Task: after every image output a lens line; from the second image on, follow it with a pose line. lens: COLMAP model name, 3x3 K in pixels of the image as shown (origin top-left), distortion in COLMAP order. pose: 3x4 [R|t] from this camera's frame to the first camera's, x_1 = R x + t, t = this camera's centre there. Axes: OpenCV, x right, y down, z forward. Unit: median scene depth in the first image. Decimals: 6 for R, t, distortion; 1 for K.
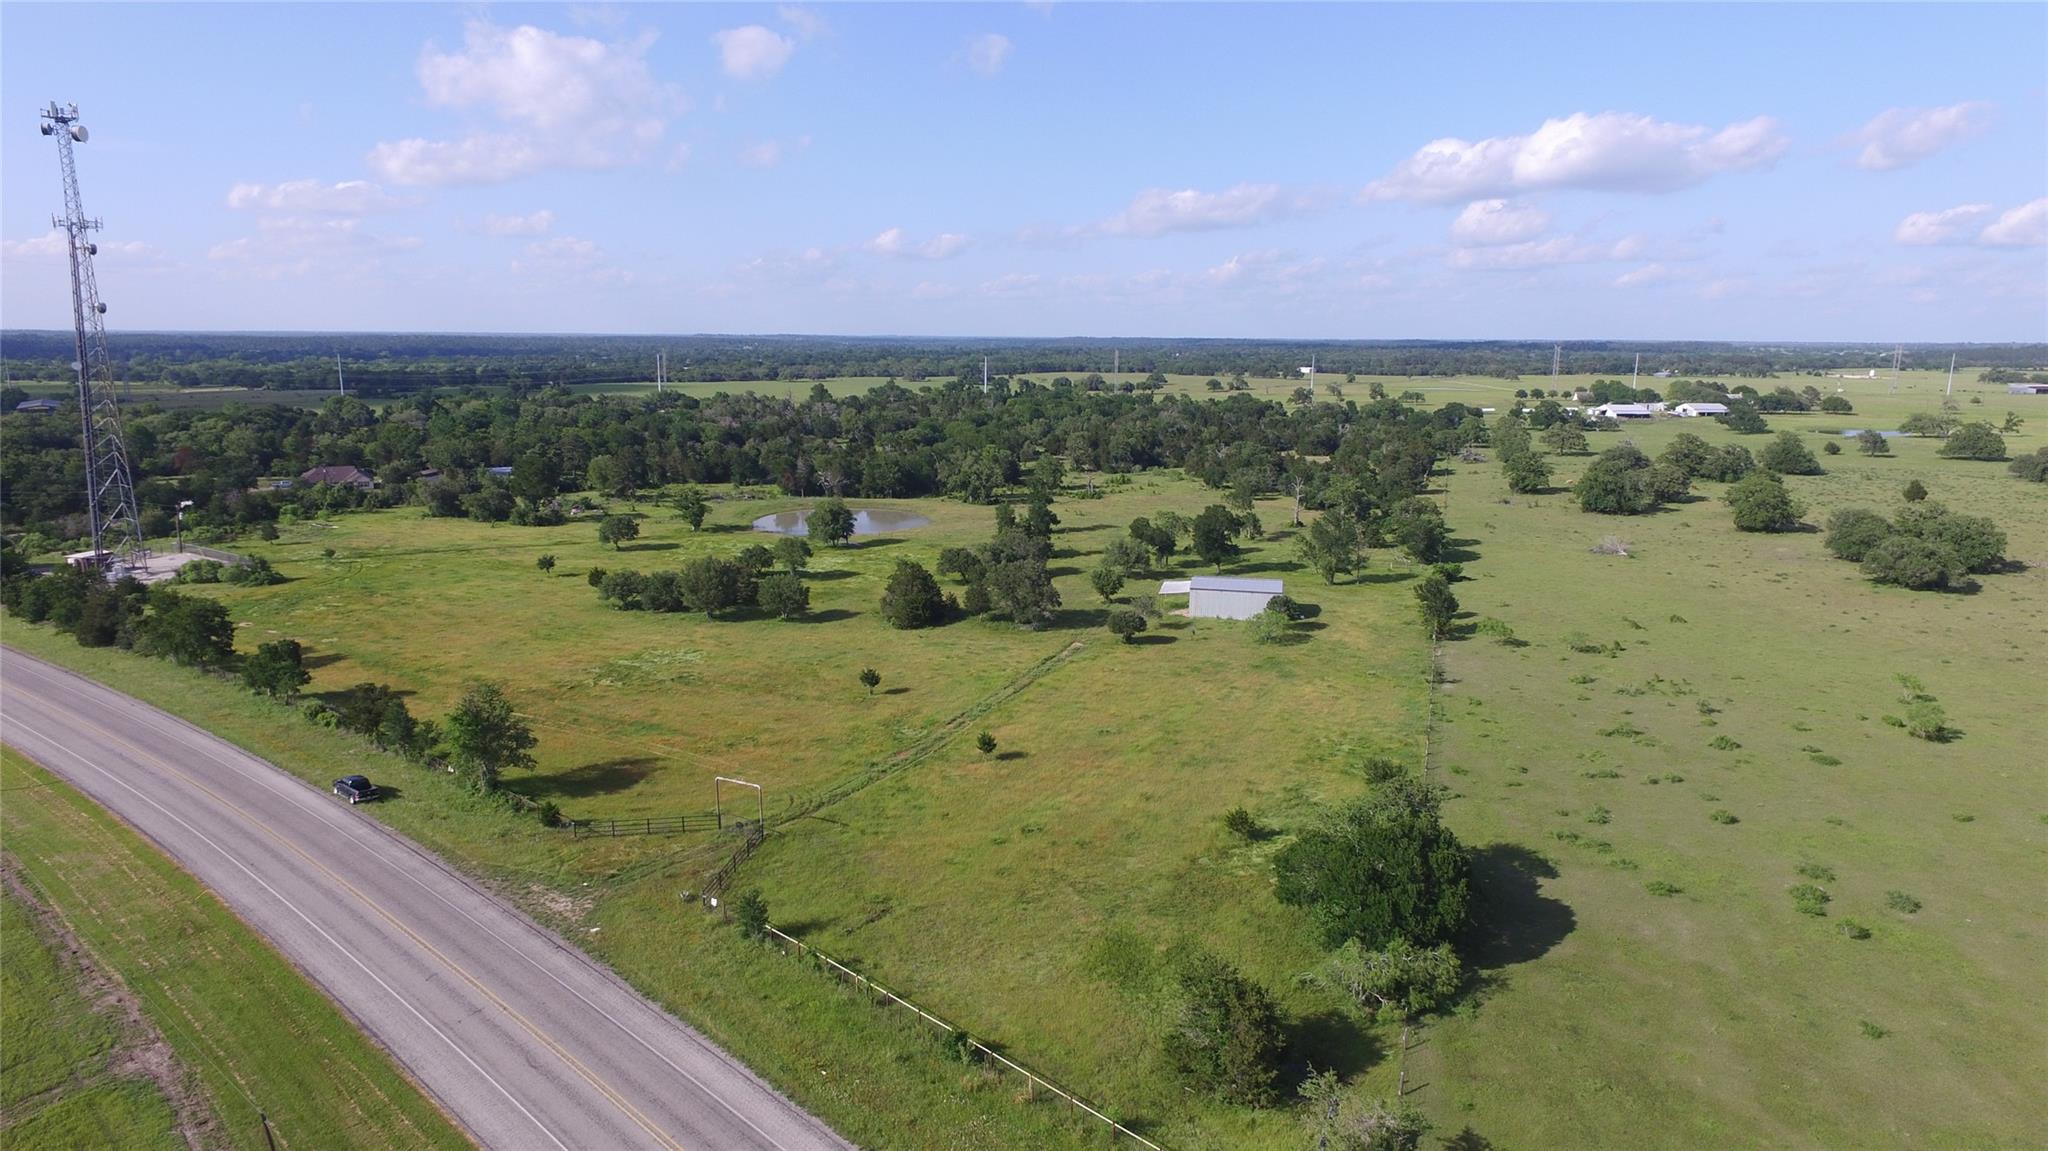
lens RADIAL K [[1190.5, 0, 1022.9], [0, 1190.5, 578.2], [0, 0, 1]] dist [-0.004940, 0.003018]
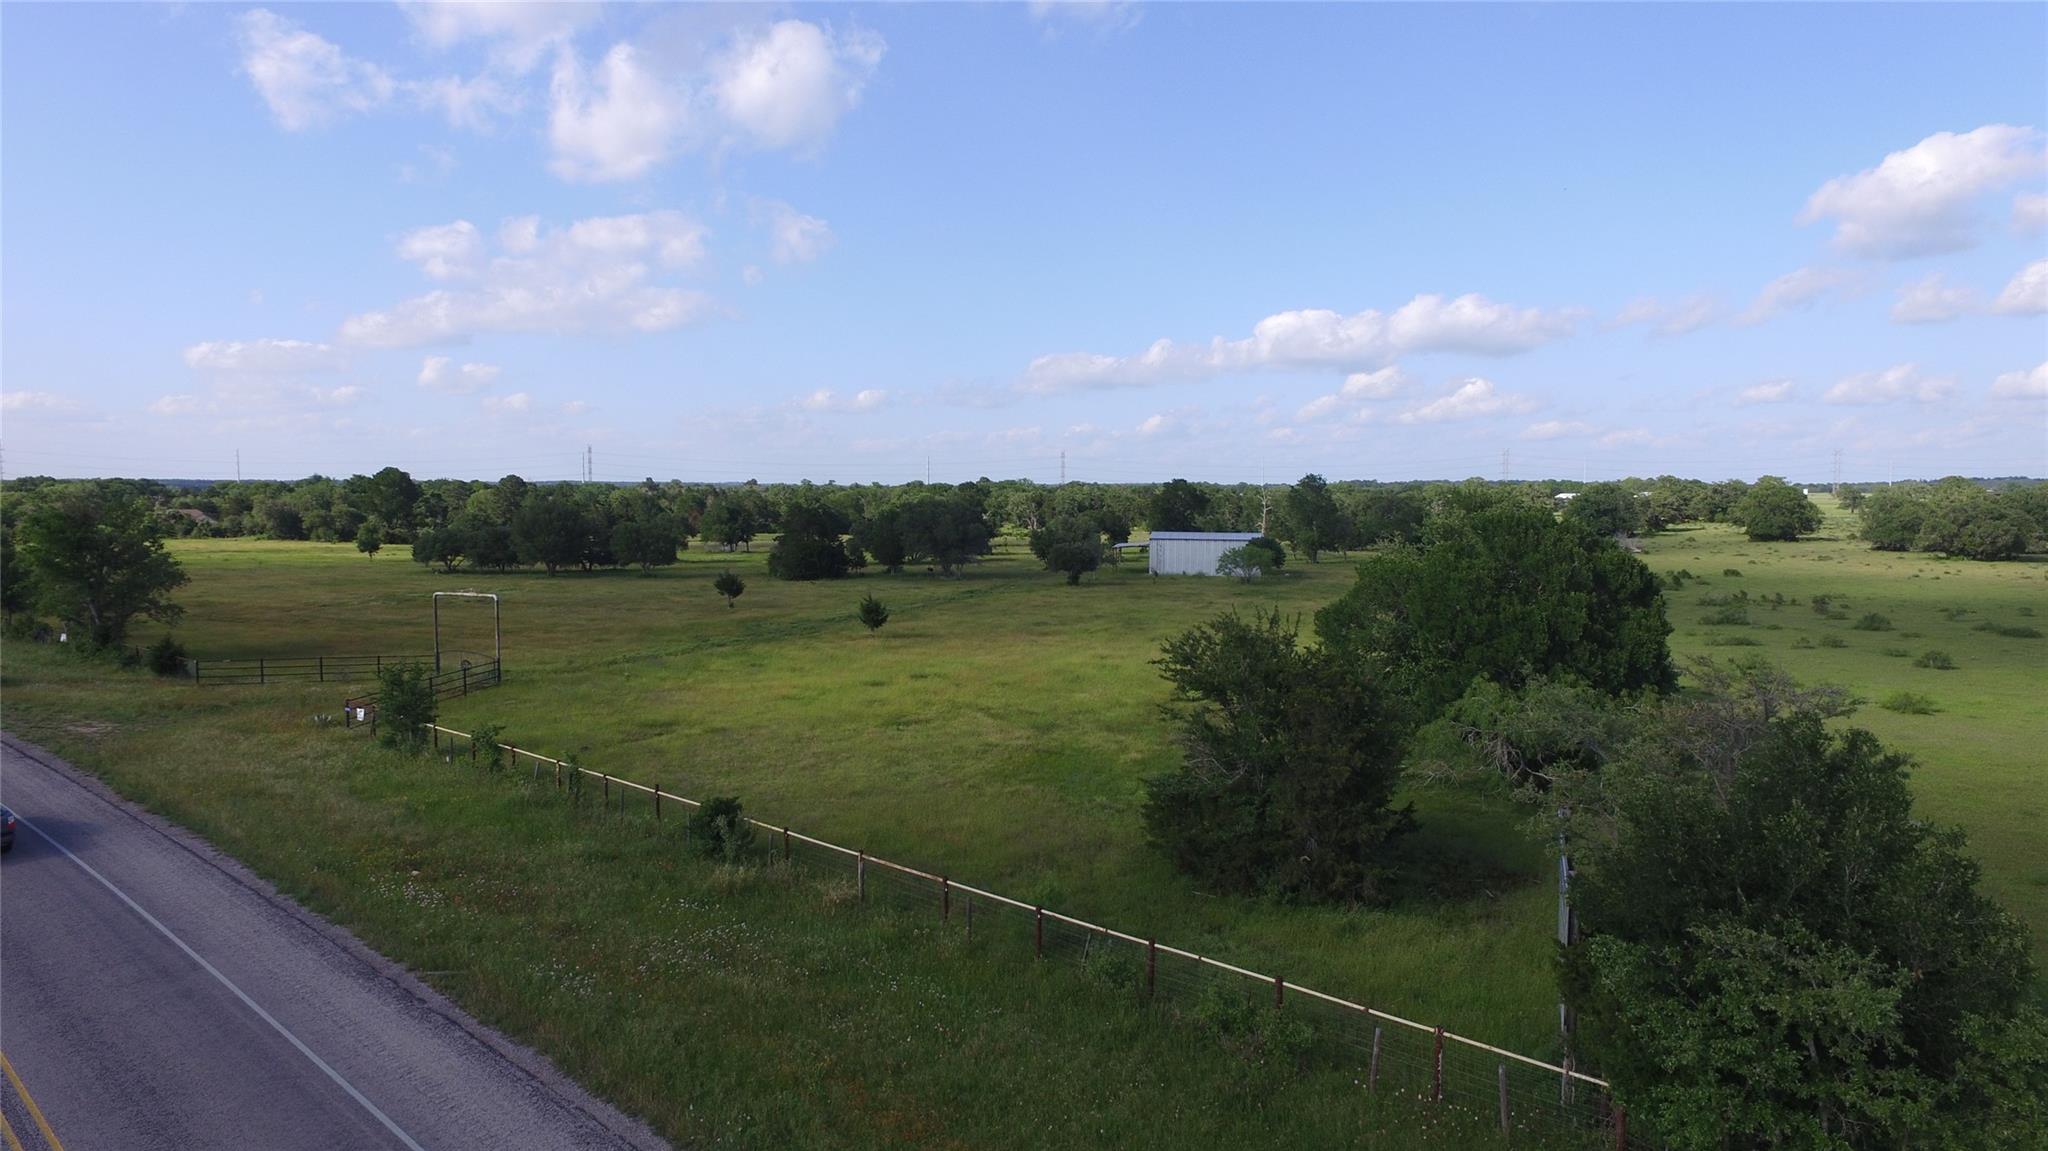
lens RADIAL K [[1190.5, 0, 1023.2], [0, 1190.5, 578.3], [0, 0, 1]] dist [-0.004940, 0.003018]
pose [[0.999075, -0.005448, 0.042648, 0.022900], [0.010791, 0.991964, -0.126059, 0.168558], [-0.041618, 0.126403, 0.991106, 0.240913]]
